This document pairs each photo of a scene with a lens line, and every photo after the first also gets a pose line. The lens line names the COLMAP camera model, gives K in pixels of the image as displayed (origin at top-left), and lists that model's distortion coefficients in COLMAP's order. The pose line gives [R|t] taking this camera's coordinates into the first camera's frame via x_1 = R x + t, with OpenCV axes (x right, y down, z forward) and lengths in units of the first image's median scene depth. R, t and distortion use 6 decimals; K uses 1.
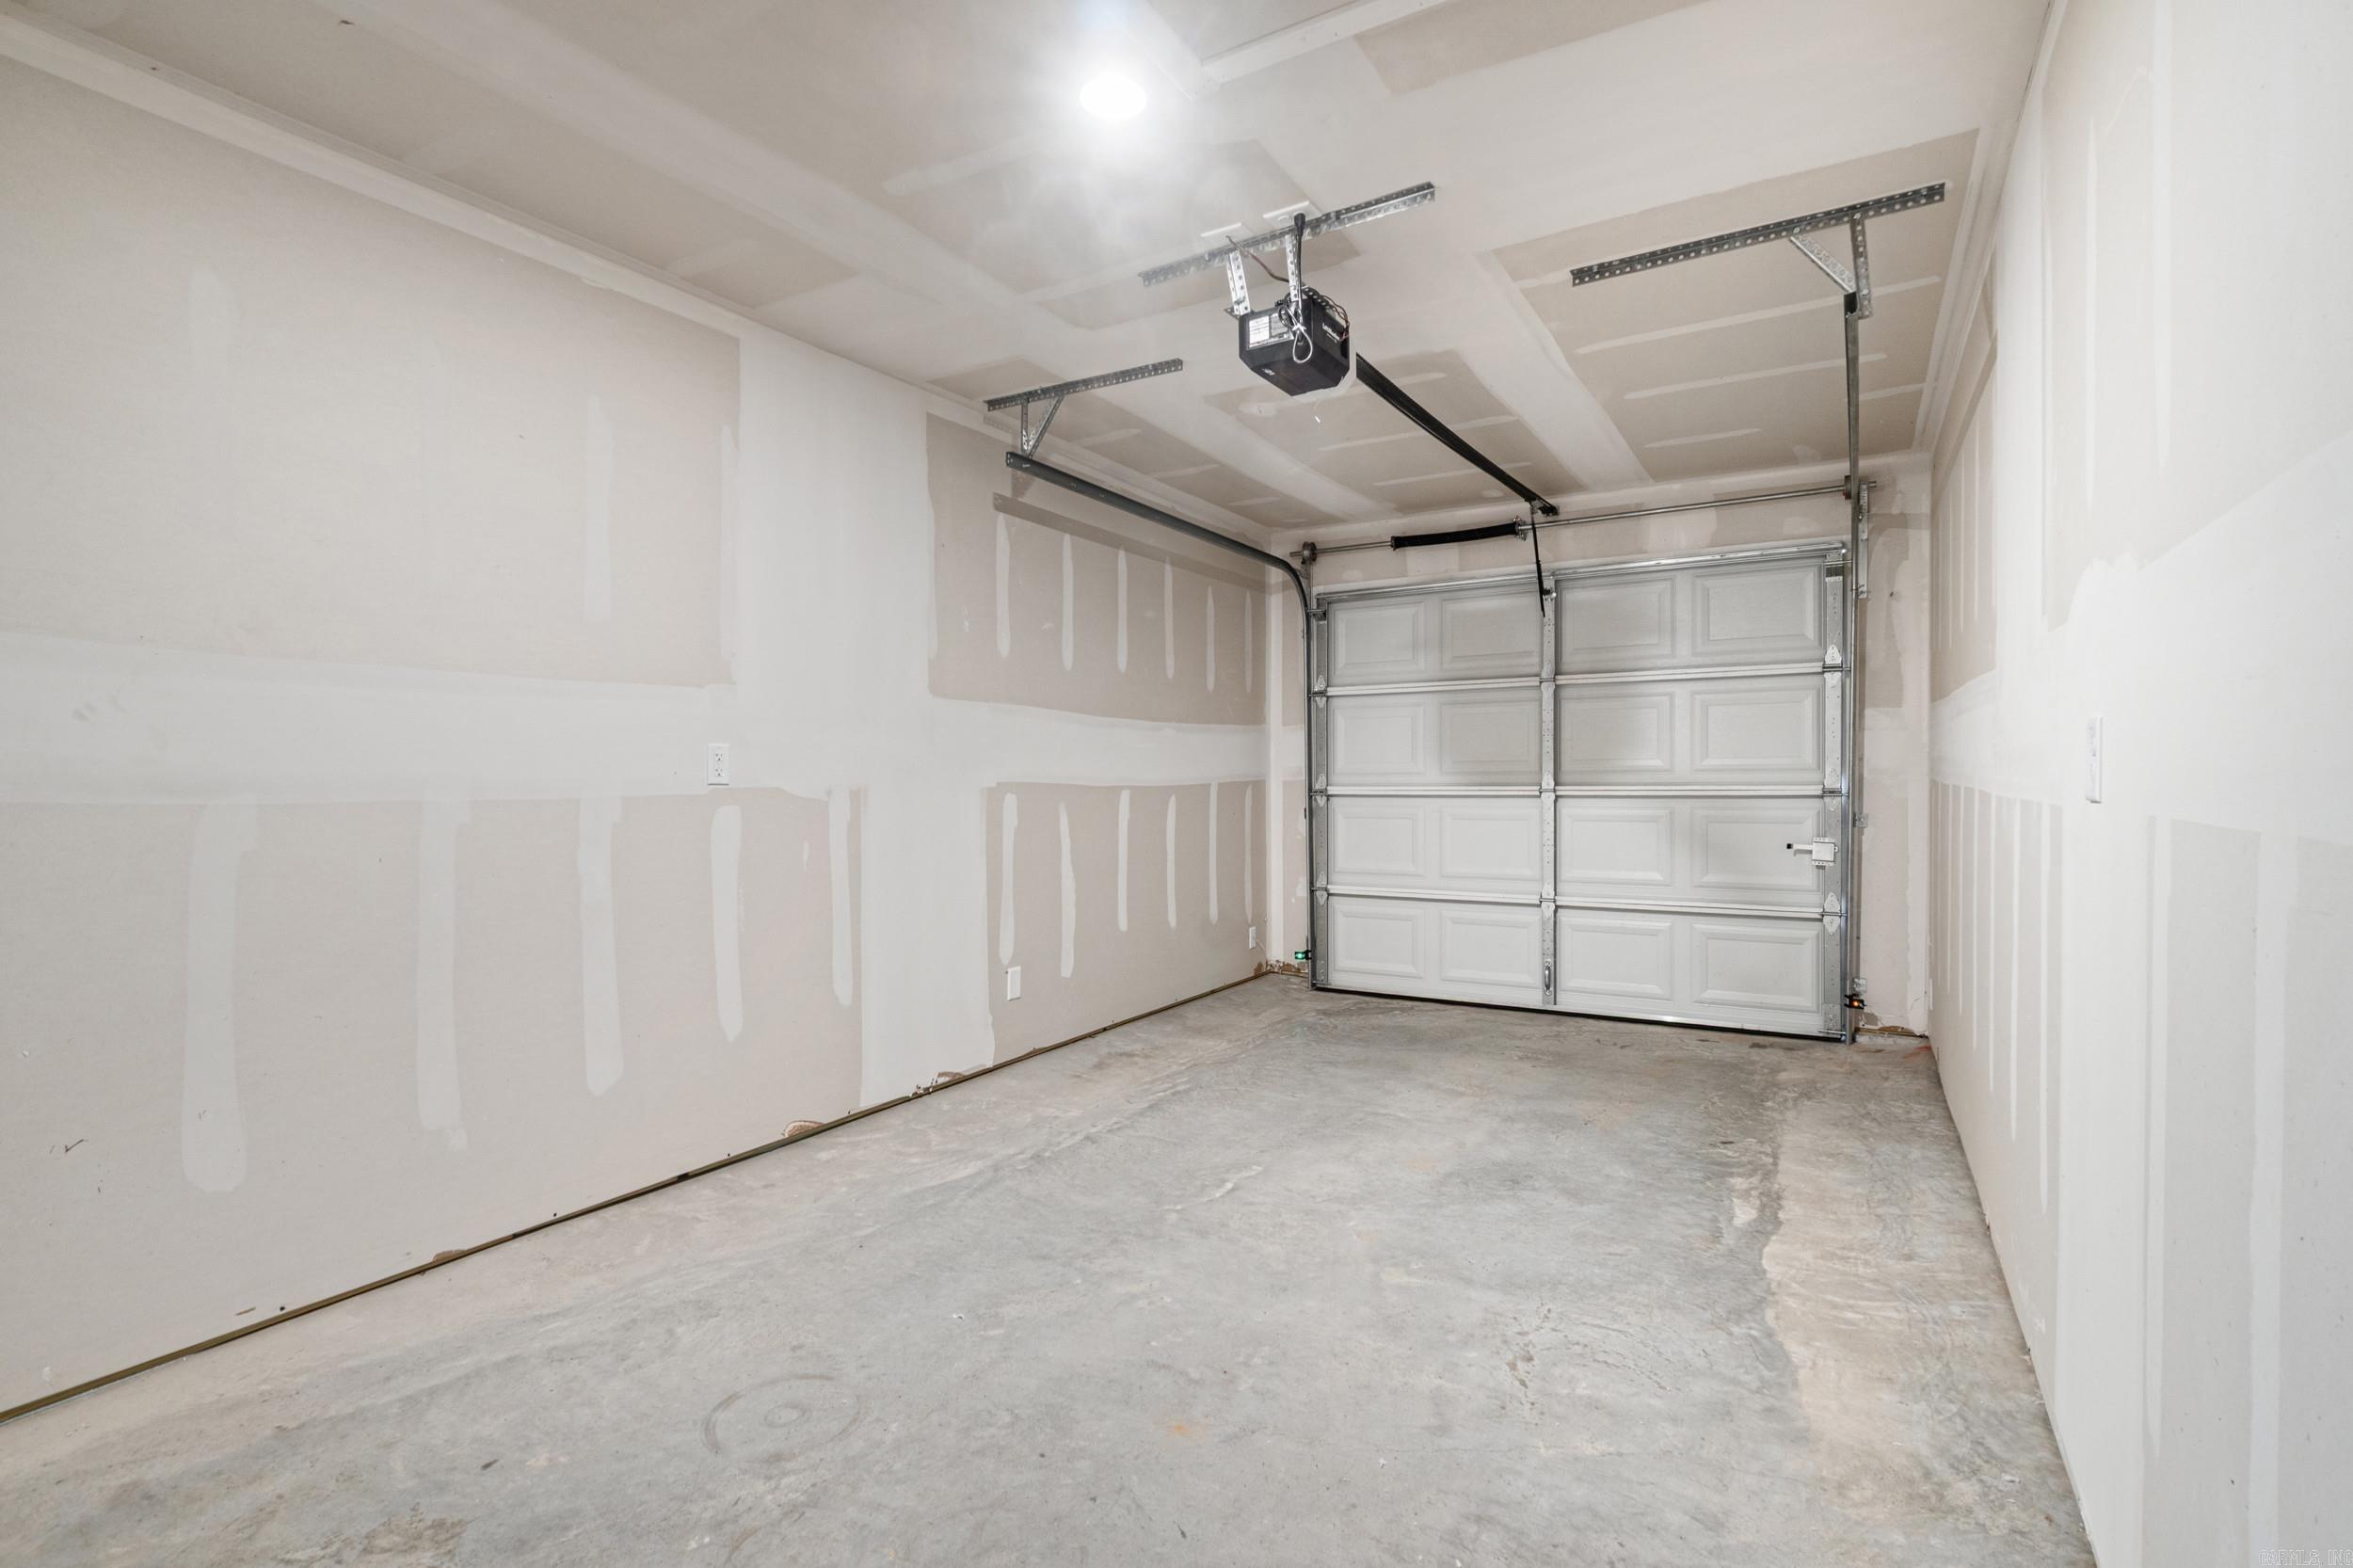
lens RADIAL K [[1150.9, 0, 1176.4], [0, 1150.9, 782.4], [0, 0, 1]] dist [-0.003657, -0.000550]
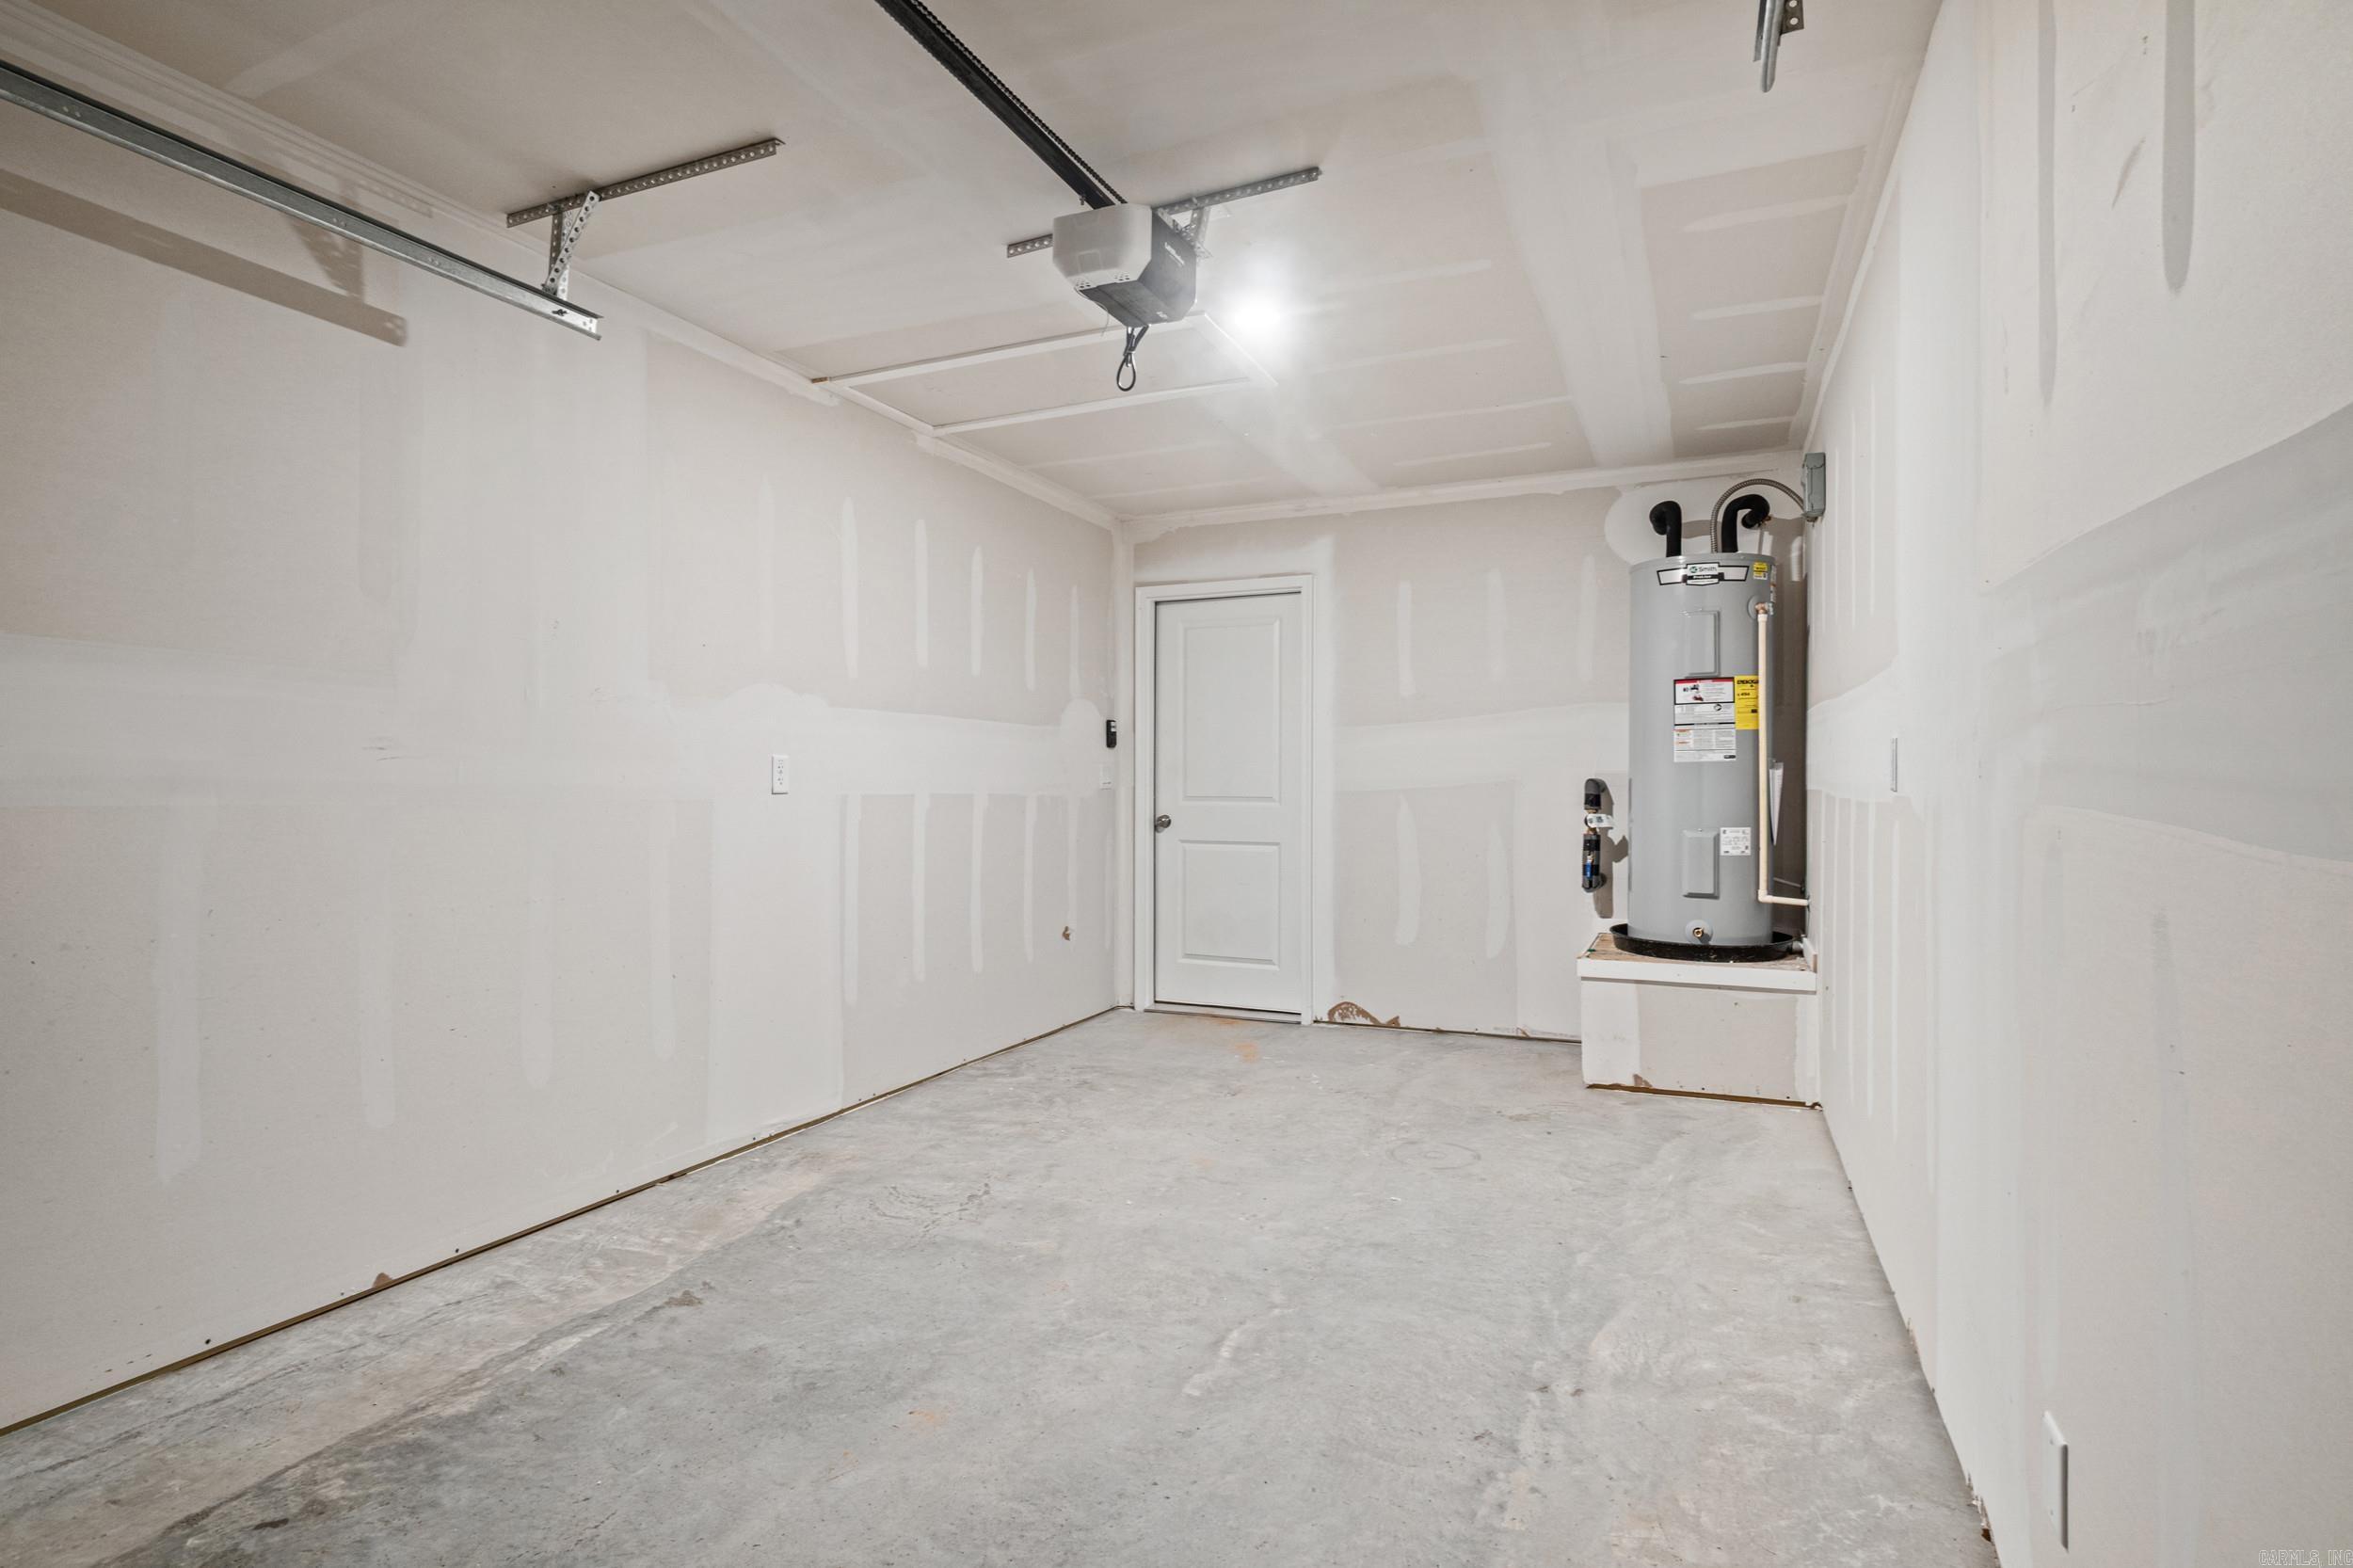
lens RADIAL K [[1199.9, 0, 1172.4], [0, 1199.9, 782.1], [0, 0, 1]] dist [-0.005587, 0.004531]
pose [[-0.992039, 0.004802, -0.125841, 0.201235], [0.003425, 0.999932, 0.011153, -0.018075], [0.125886, 0.010633, -0.991988, 2.040246]]
